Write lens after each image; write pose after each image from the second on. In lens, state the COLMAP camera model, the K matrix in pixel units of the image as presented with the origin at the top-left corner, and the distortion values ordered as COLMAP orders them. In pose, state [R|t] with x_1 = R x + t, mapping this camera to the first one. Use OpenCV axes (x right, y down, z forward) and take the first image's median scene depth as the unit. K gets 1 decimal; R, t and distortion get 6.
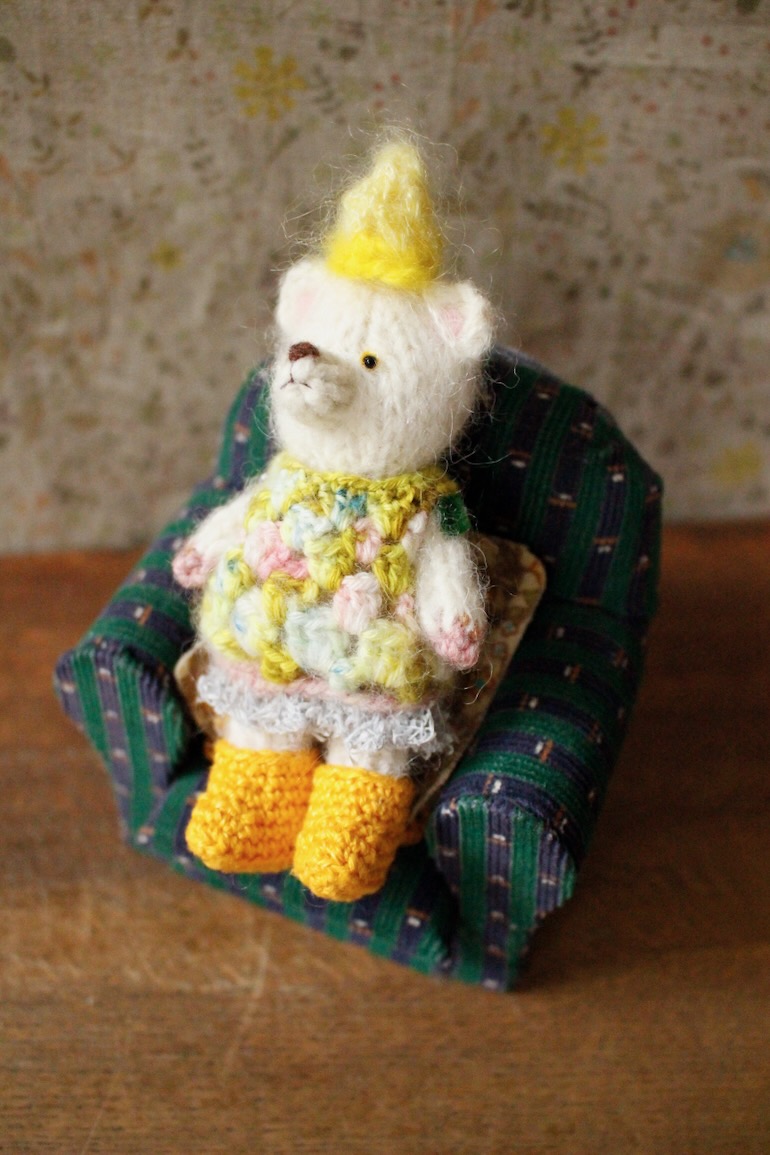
lens RADIAL K [[1258.9, 0, 396.5], [0, 1258.9, 563.1], [0, 0, 1]] dist [-0.057715, 0.000000]
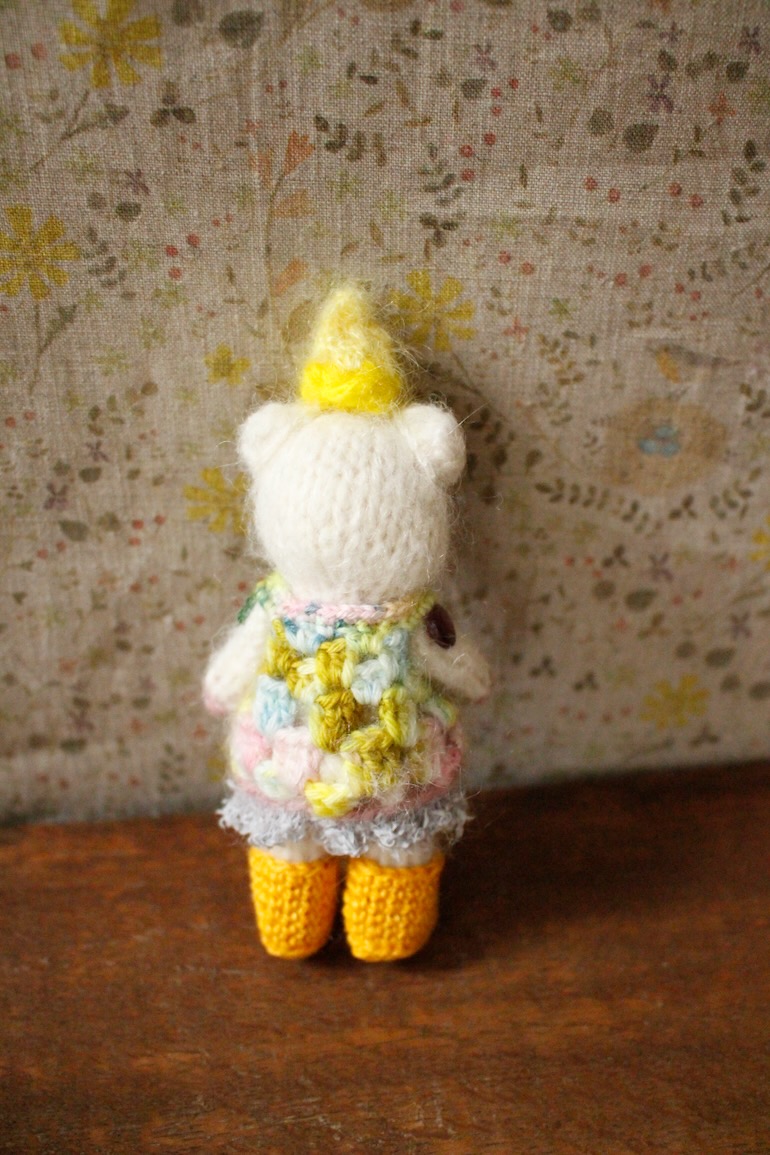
lens RADIAL K [[1258.9, 0, 382.8], [0, 1258.9, 578.0], [0, 0, 1]] dist [-0.057715, 0.000000]
pose [[0.999673, -0.025558, -0.000070, 0.109752], [0.025328, 0.991033, -0.131195, -0.071287], [0.003422, 0.131150, 0.991357, 0.244034]]
